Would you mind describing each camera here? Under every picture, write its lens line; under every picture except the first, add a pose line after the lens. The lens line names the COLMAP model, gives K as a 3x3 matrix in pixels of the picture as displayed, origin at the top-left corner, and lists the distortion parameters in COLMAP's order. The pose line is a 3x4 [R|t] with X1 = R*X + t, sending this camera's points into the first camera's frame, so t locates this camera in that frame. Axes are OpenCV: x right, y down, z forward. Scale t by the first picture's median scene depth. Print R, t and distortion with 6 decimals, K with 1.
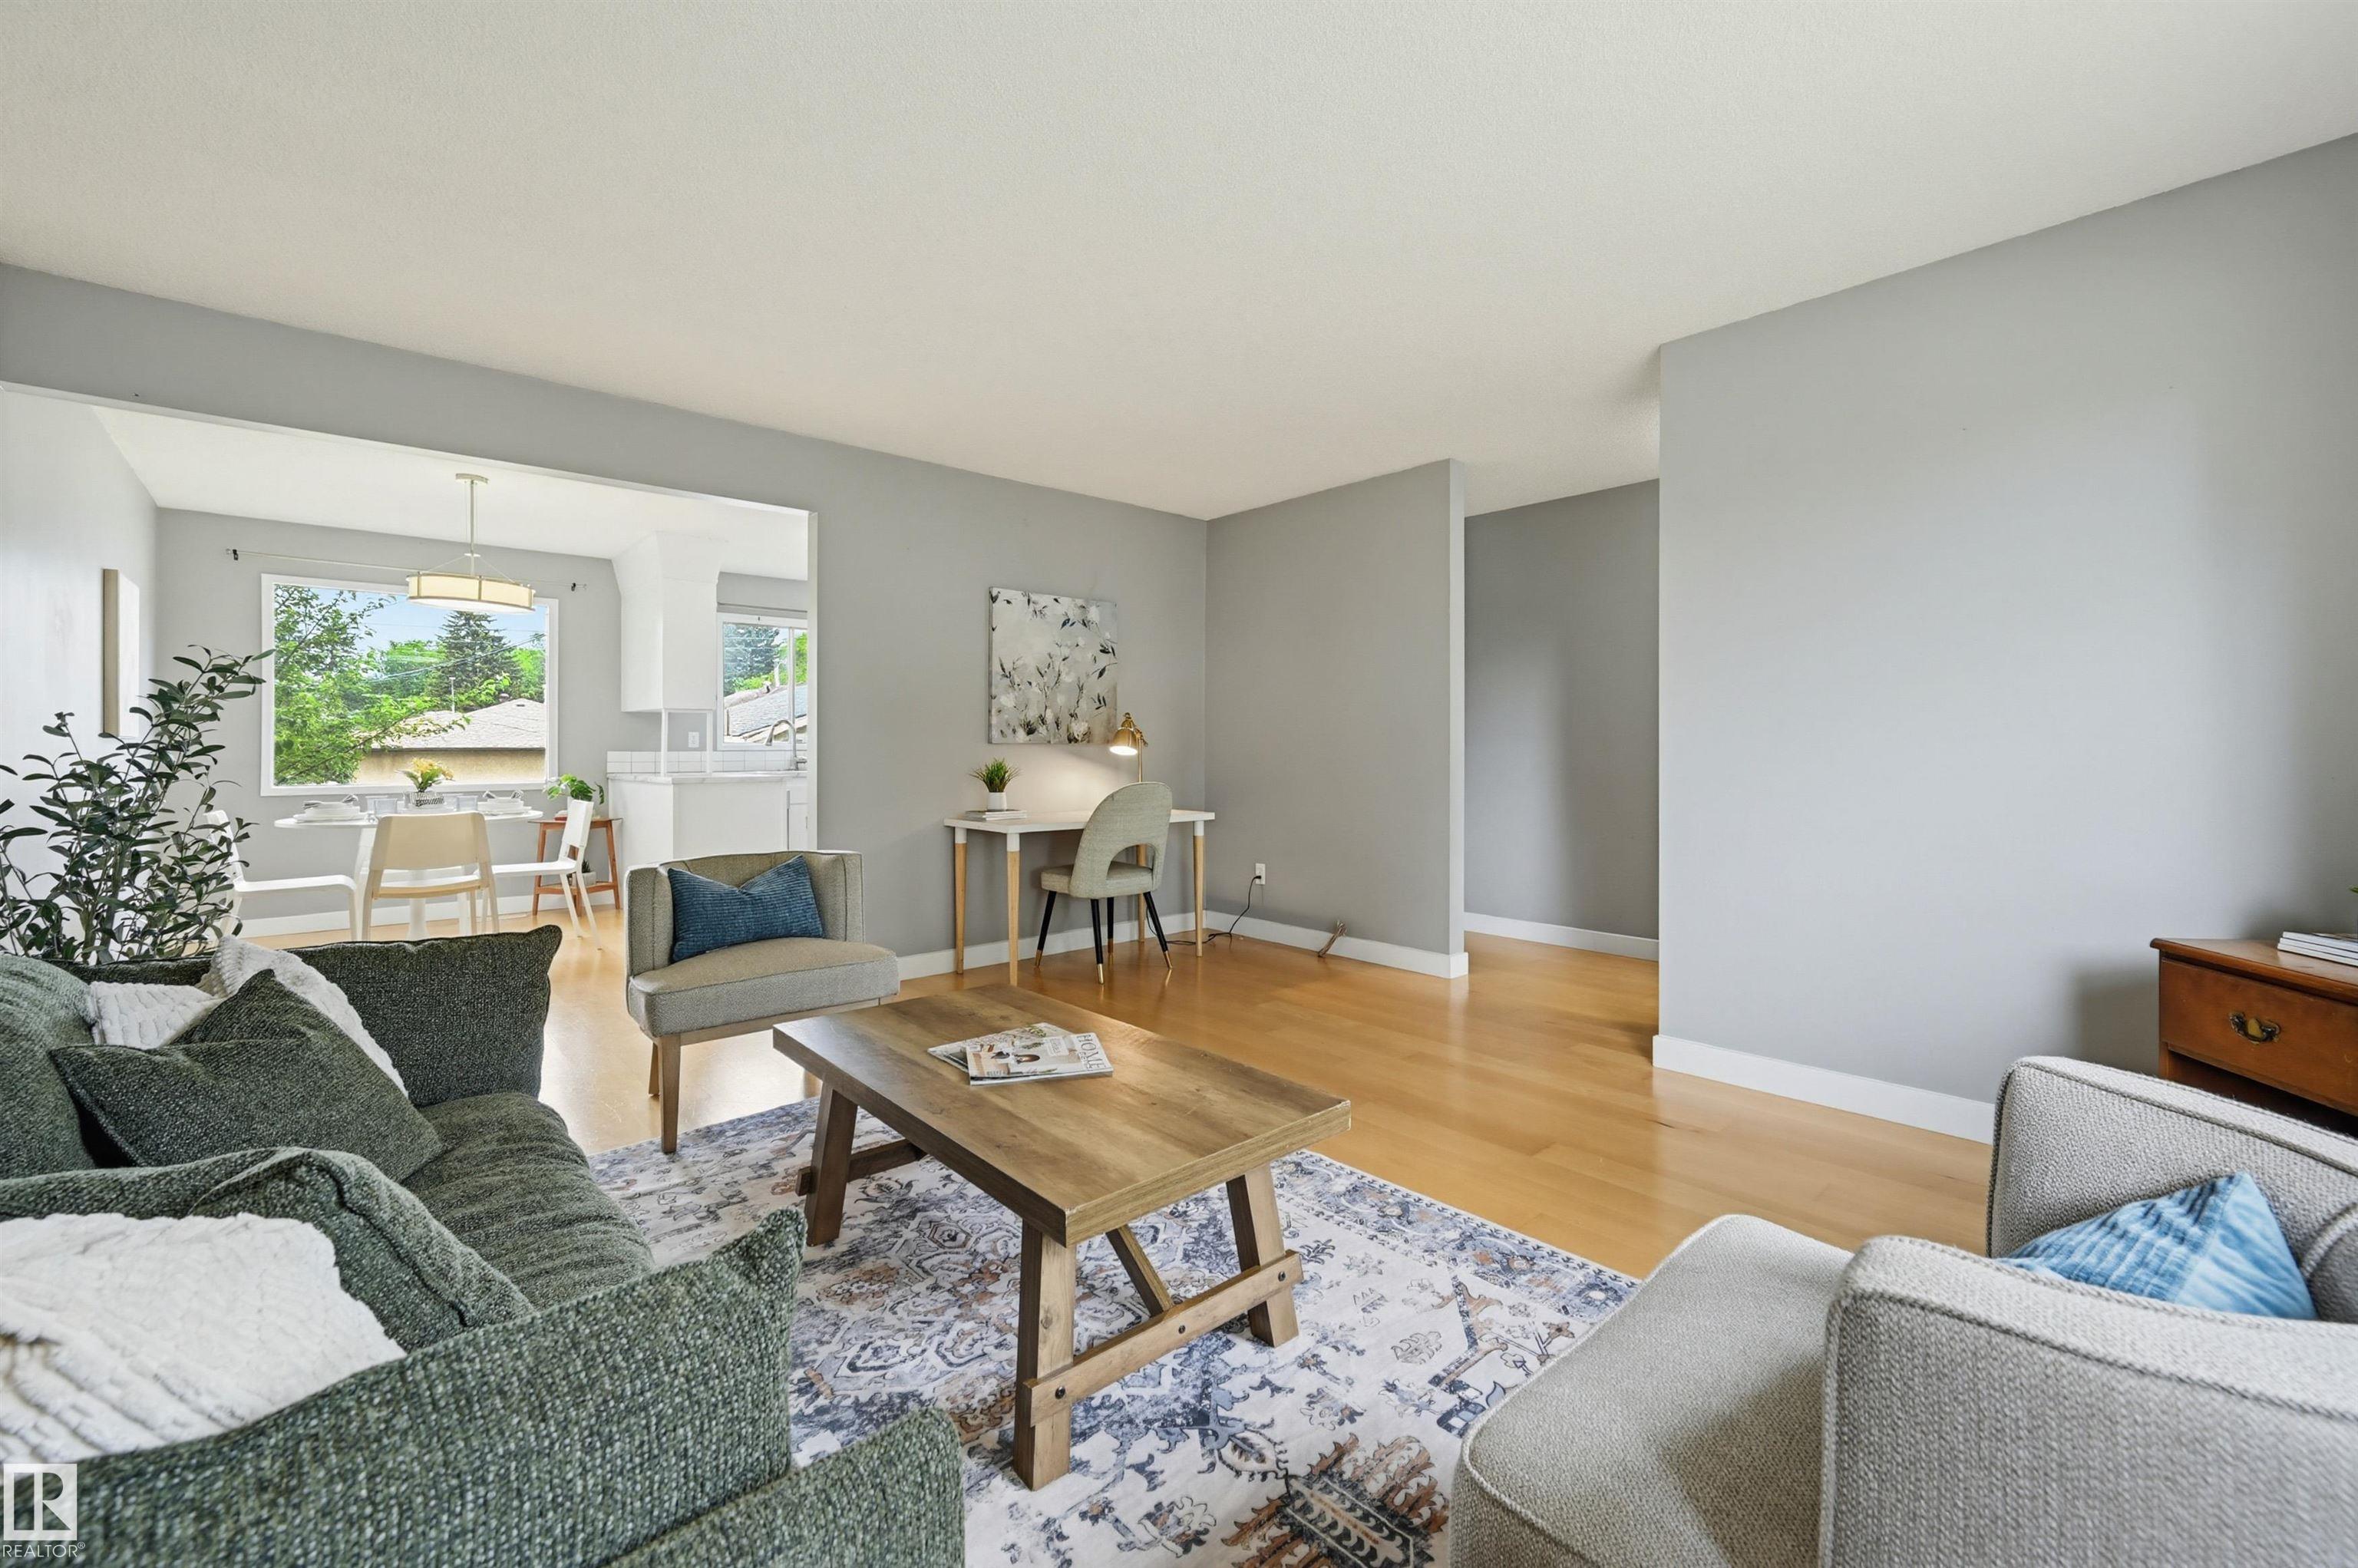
lens RADIAL K [[954.6, 0, 1189.0], [0, 954.6, 752.4], [0, 0, 1]] dist [0.000029, 0.000096]
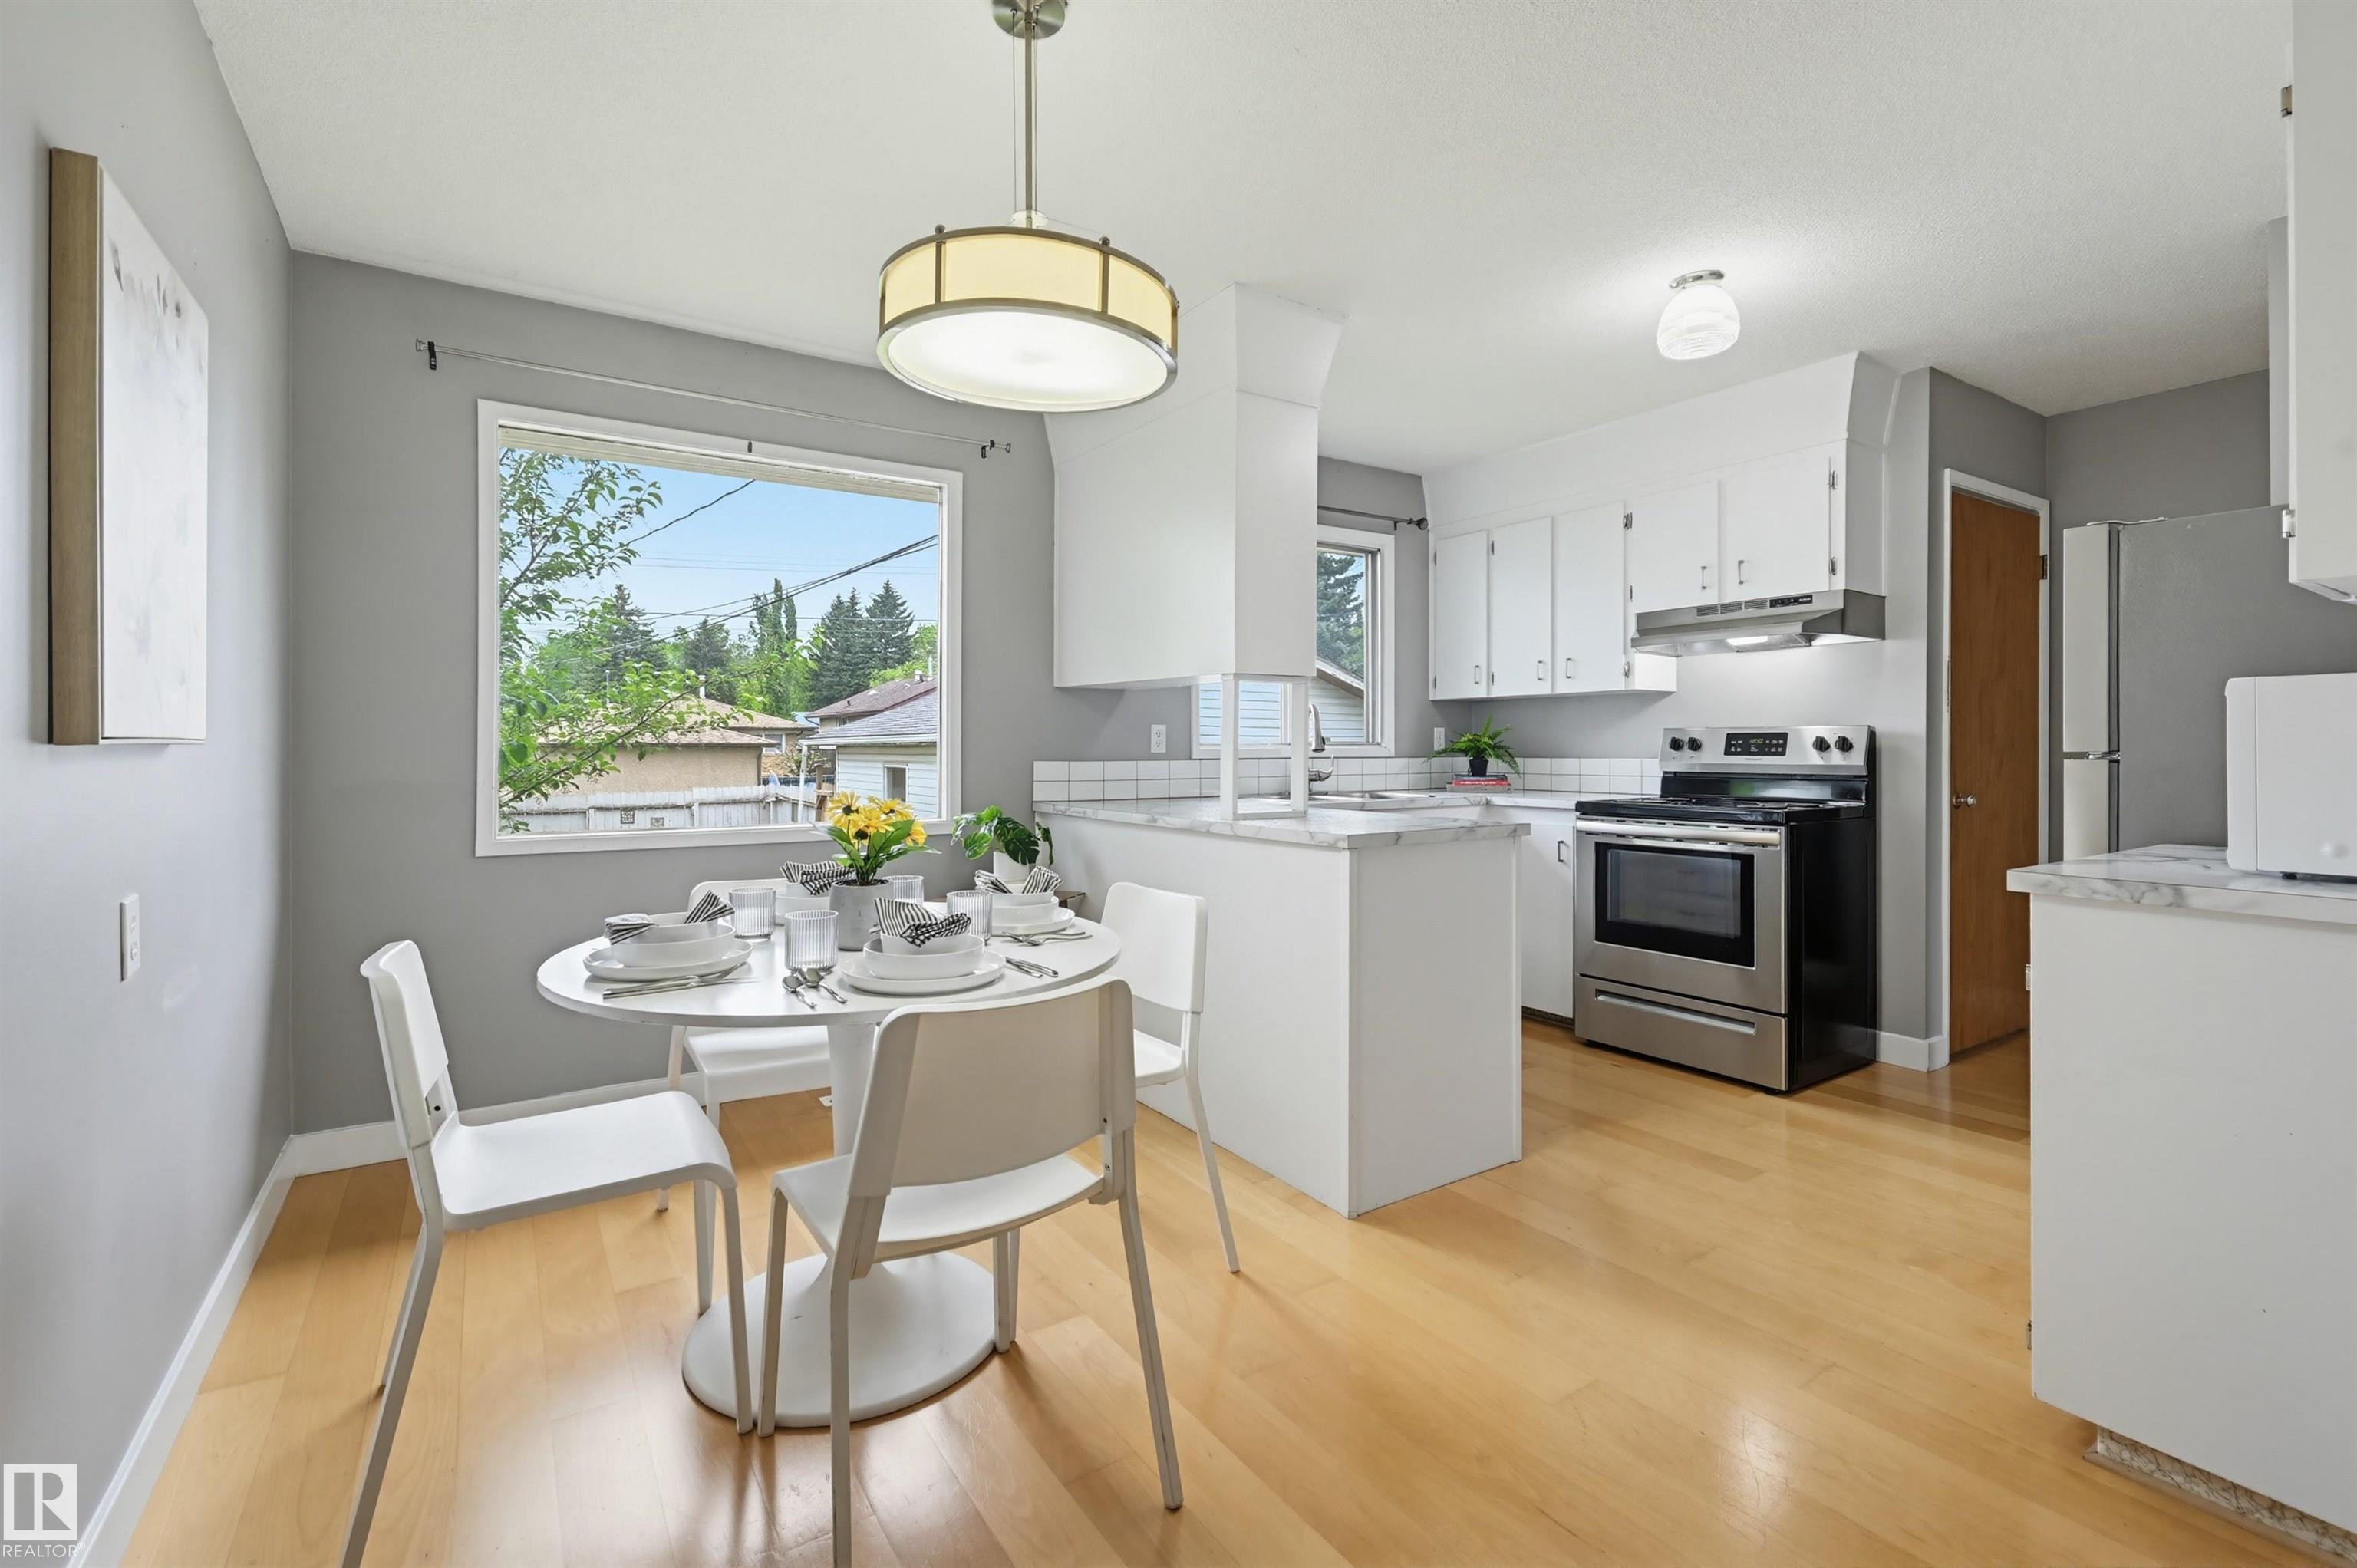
lens RADIAL K [[1023.8, 0, 1177.1], [0, 1023.8, 743.9], [0, 0, 1]] dist [-0.001435, -0.000036]
pose [[0.989937, 0.001961, -0.141492, -0.636244], [-0.002264, 0.999995, -0.001984, -0.012430], [0.141487, 0.002284, 0.989937, 0.624363]]
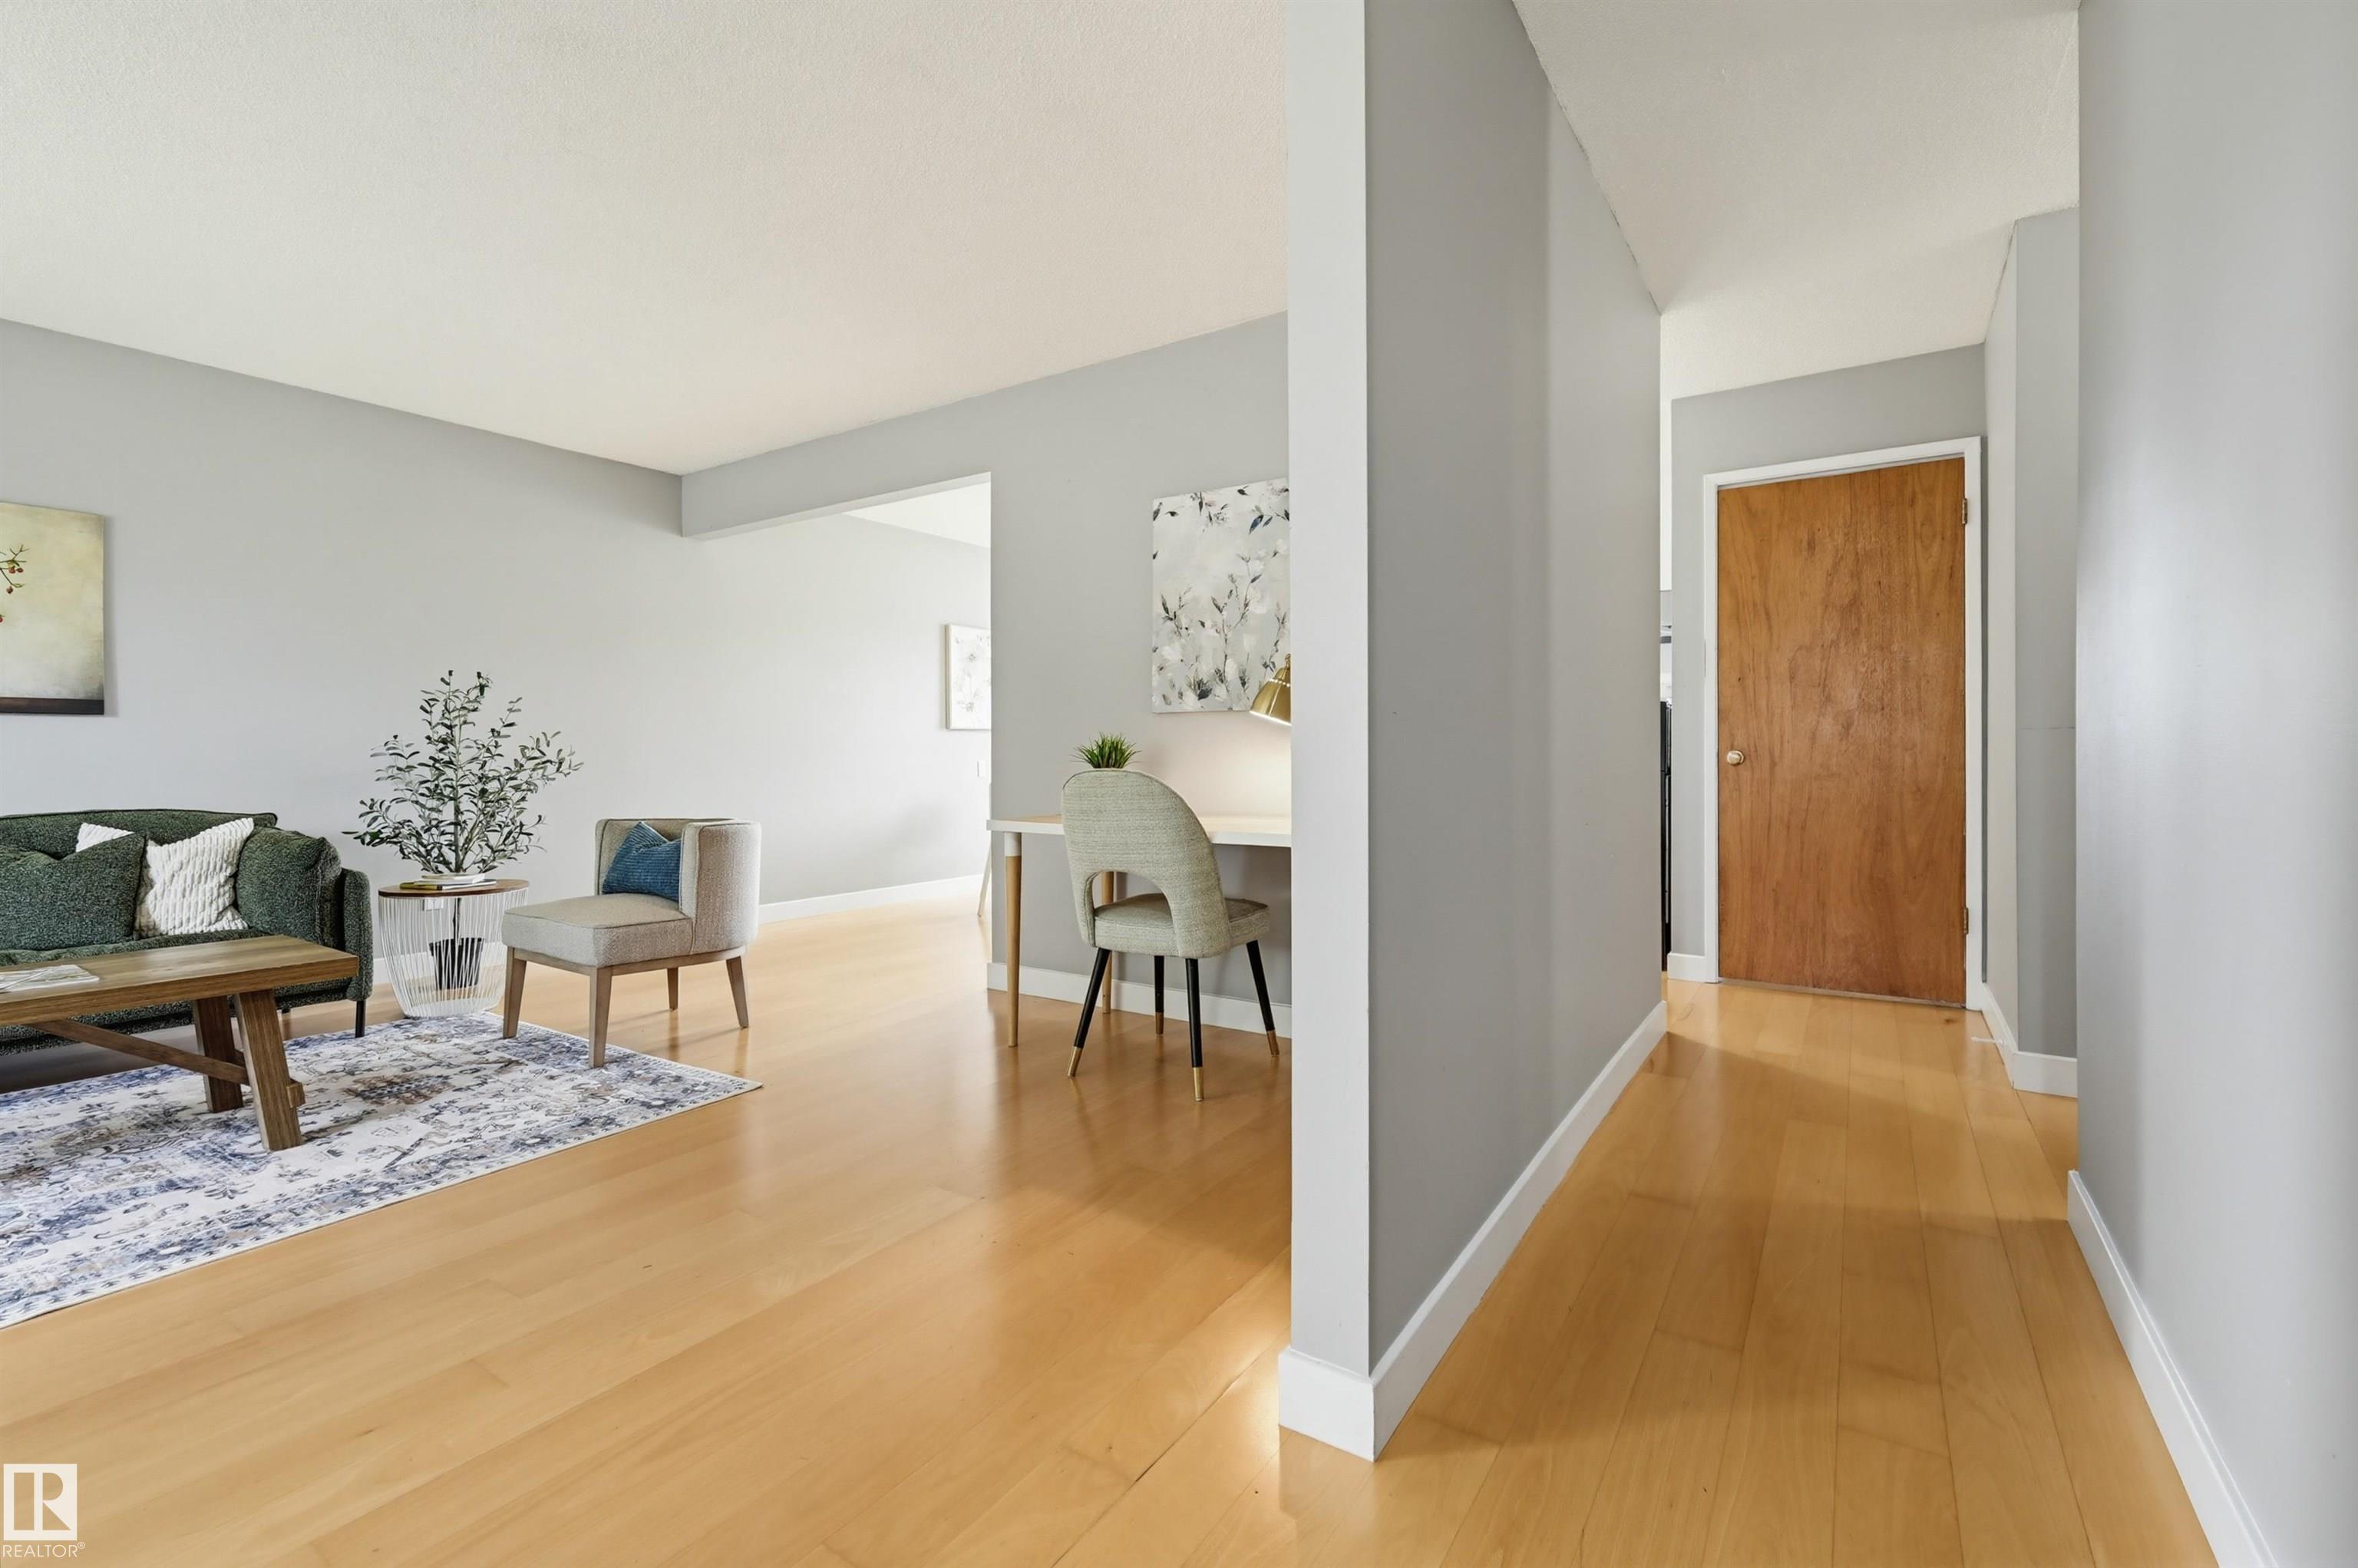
lens RADIAL K [[1001.3, 0, 1230.0], [0, 1001.3, 748.5], [0, 0, 1]] dist [0.001275, 0.000514]
pose [[0.272234, -0.001819, -0.962229, 0.541580], [0.000017, 0.999998, -0.001886, 0.018703], [0.962231, 0.000497, 0.272233, 0.841332]]
